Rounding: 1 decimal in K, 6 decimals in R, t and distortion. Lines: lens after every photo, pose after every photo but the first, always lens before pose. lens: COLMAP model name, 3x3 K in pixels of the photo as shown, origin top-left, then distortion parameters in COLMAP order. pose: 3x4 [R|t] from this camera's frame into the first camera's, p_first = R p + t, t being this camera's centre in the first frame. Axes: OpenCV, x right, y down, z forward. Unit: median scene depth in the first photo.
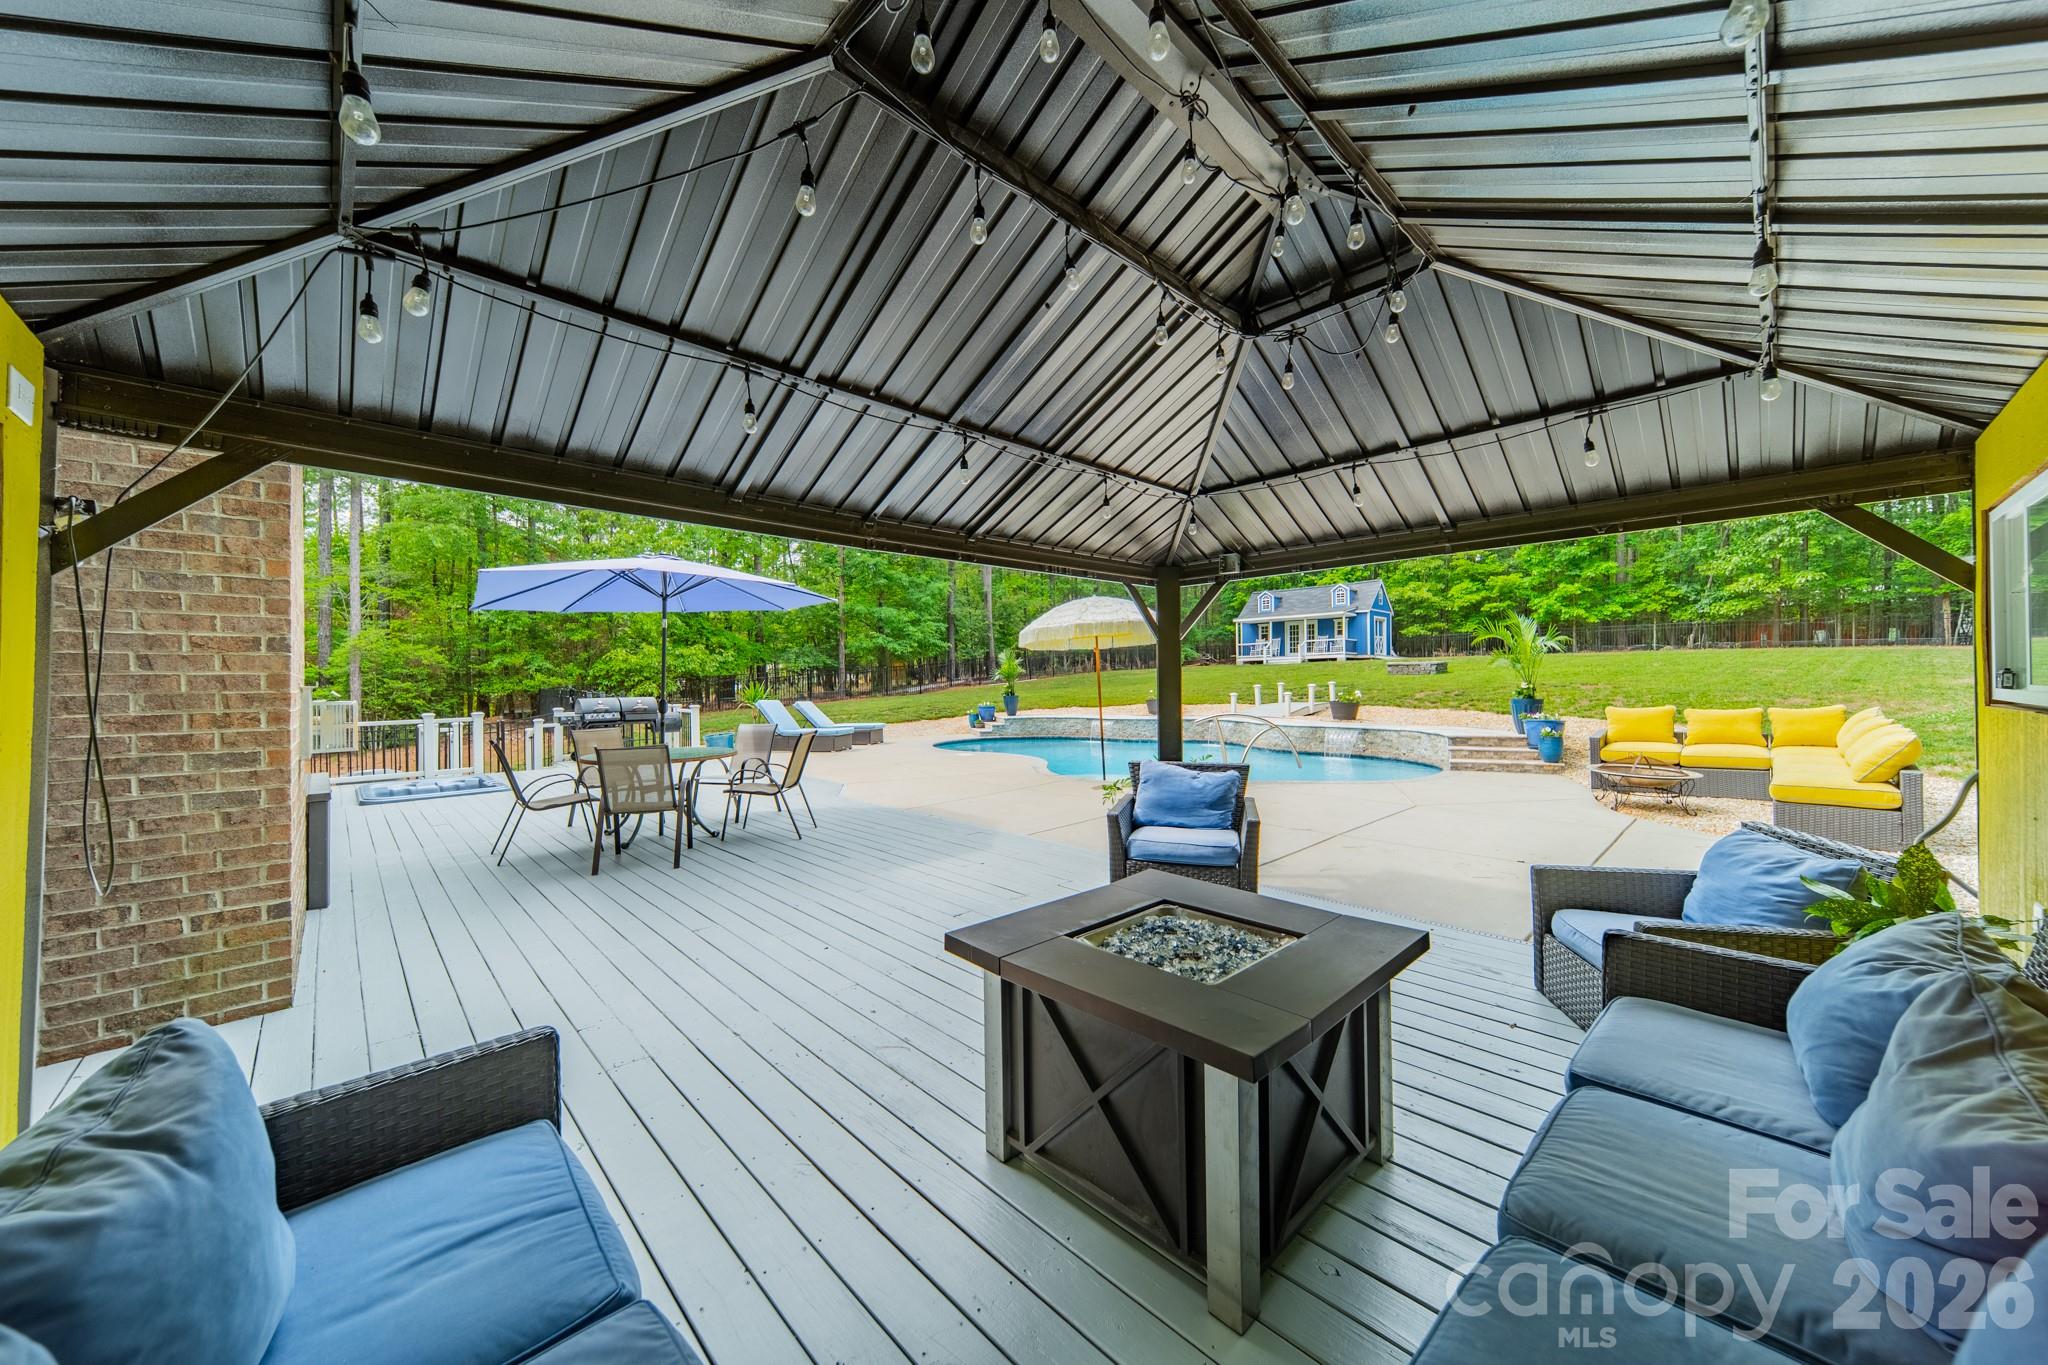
lens RADIAL K [[718.6, 0, 1027.4], [0, 718.6, 677.9], [0, 0, 1]] dist [0.007191, 0.001428]
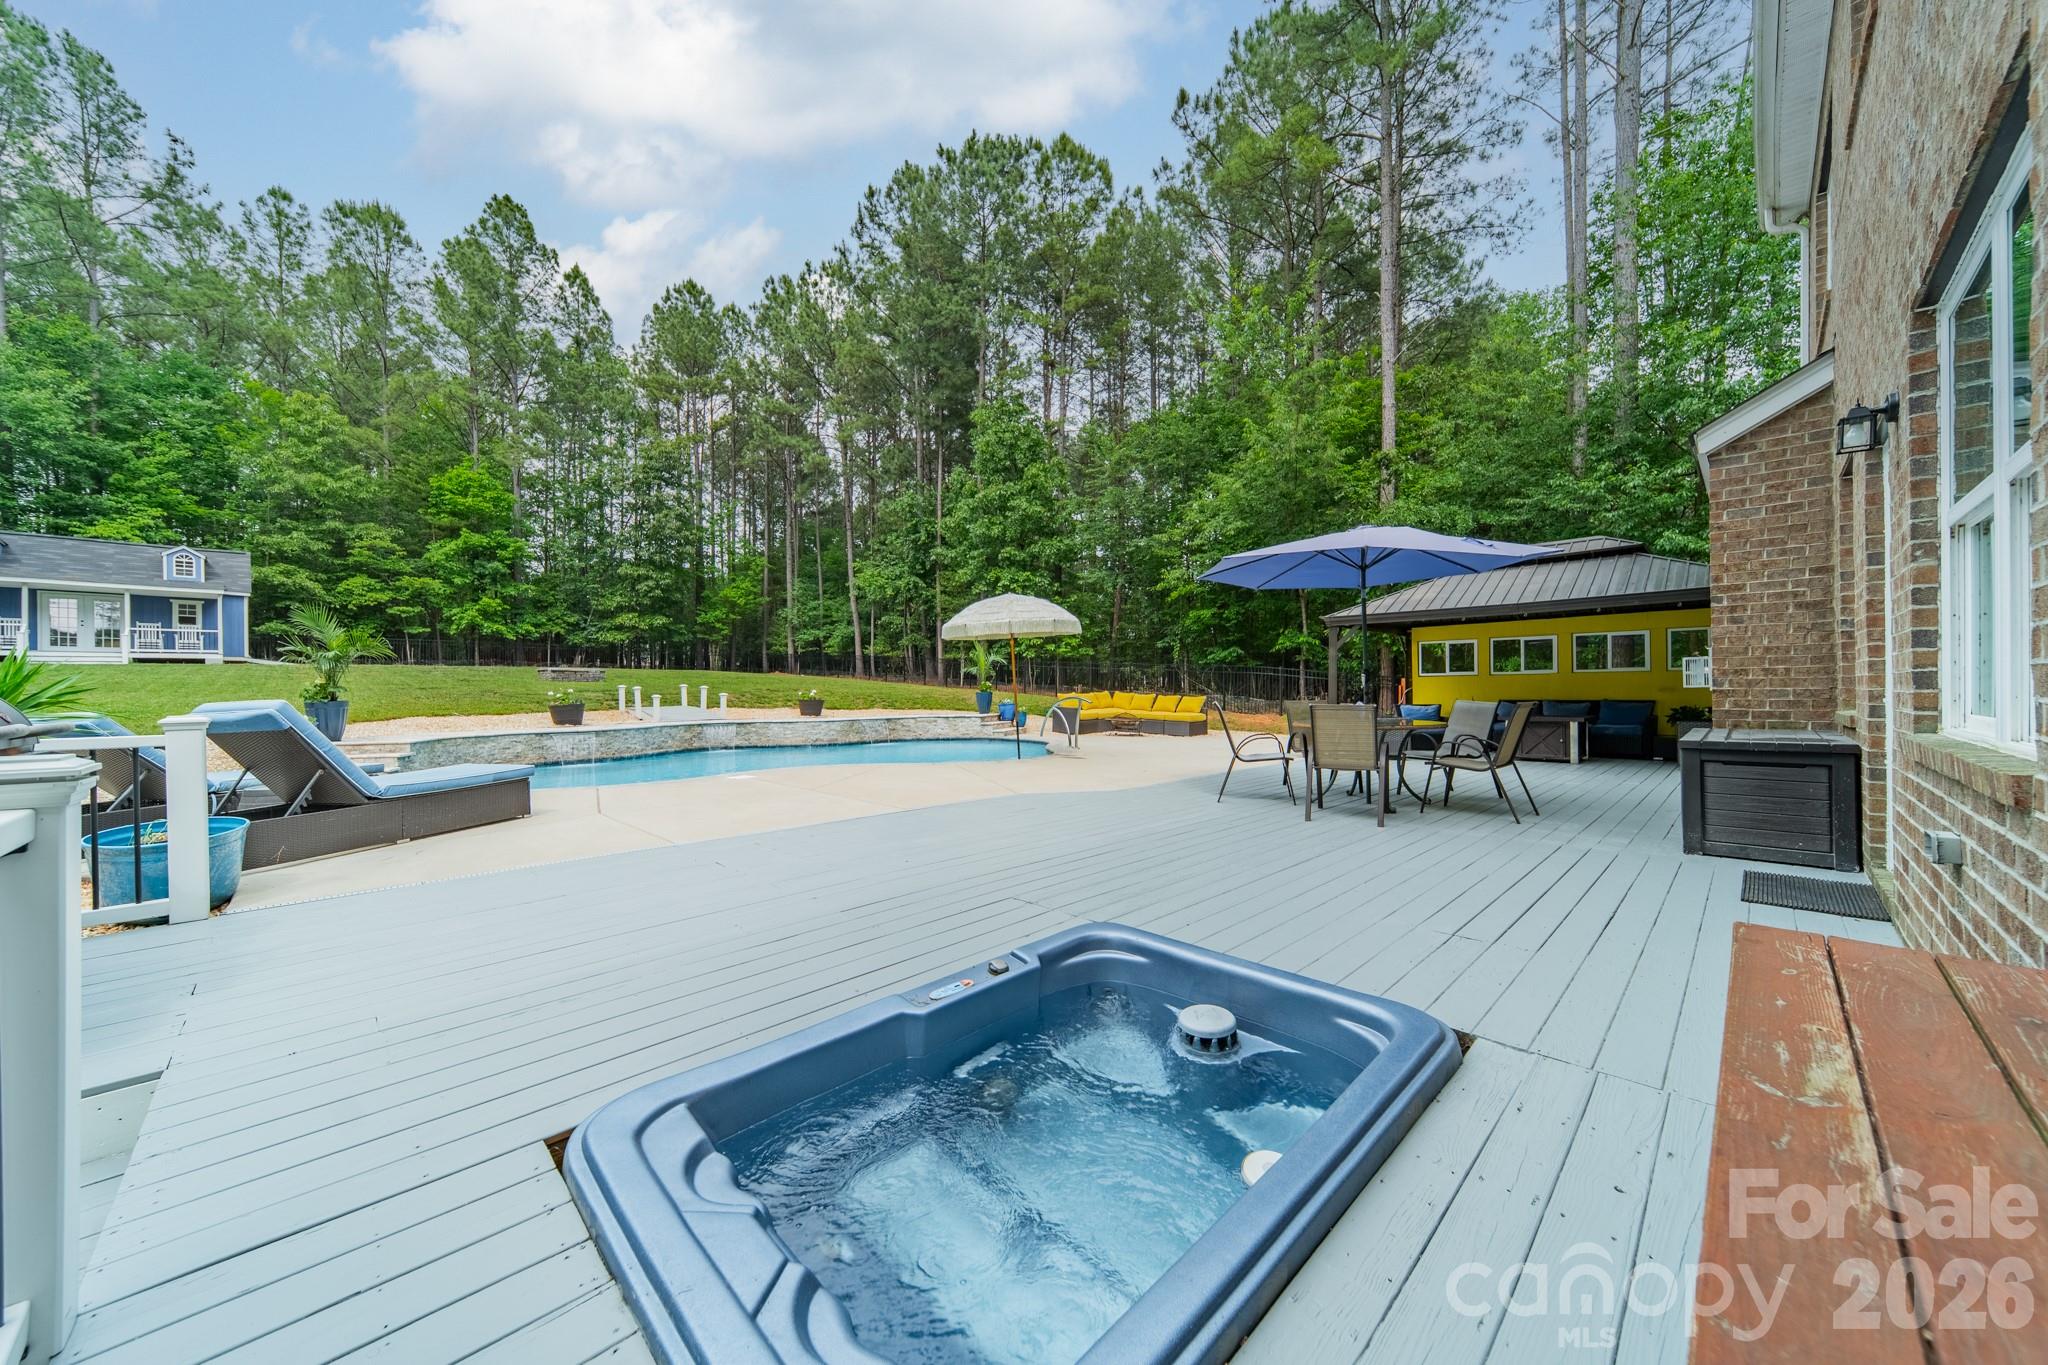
lens RADIAL K [[718.6, 0, 1030.7], [0, 718.6, 688.5], [0, 0, 1]] dist [0.007191, 0.001428]
pose [[-0.014090, 0.013595, 0.999808, -0.308610], [0.003459, 0.999902, -0.013547, 0.014132], [-0.999895, 0.003268, -0.014136, 0.303758]]
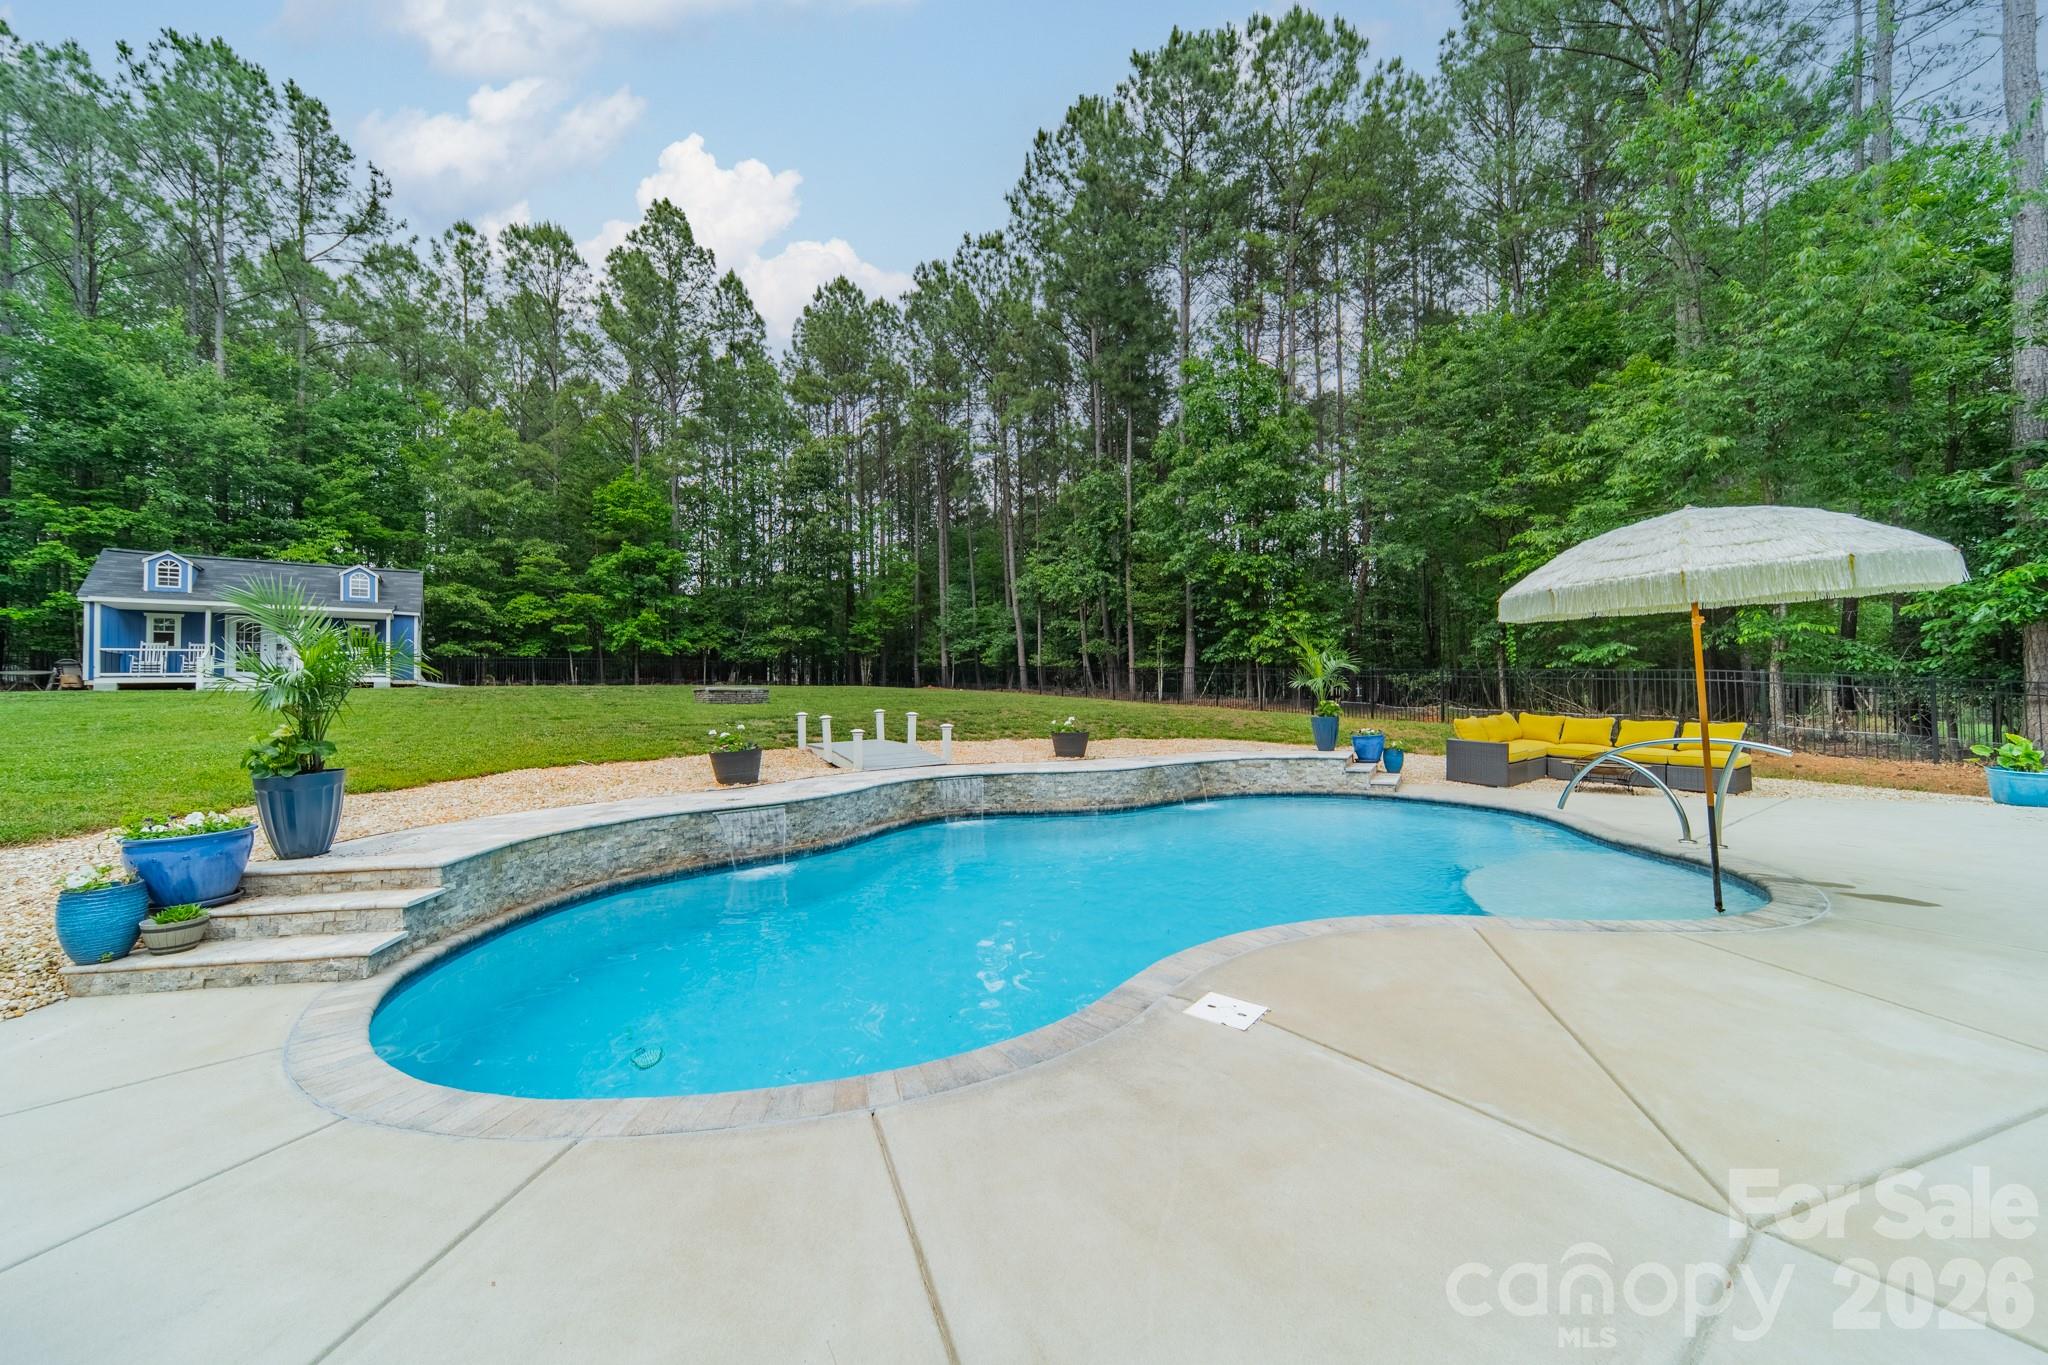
lens RADIAL K [[718.6, 0, 1033.7], [0, 718.6, 679.0], [0, 0, 1]] dist [0.007191, 0.001428]
pose [[0.144694, 0.038939, 0.988710, -0.134465], [0.013648, 0.999052, -0.041344, 0.003723], [-0.989382, 0.019476, 0.144025, 0.419025]]
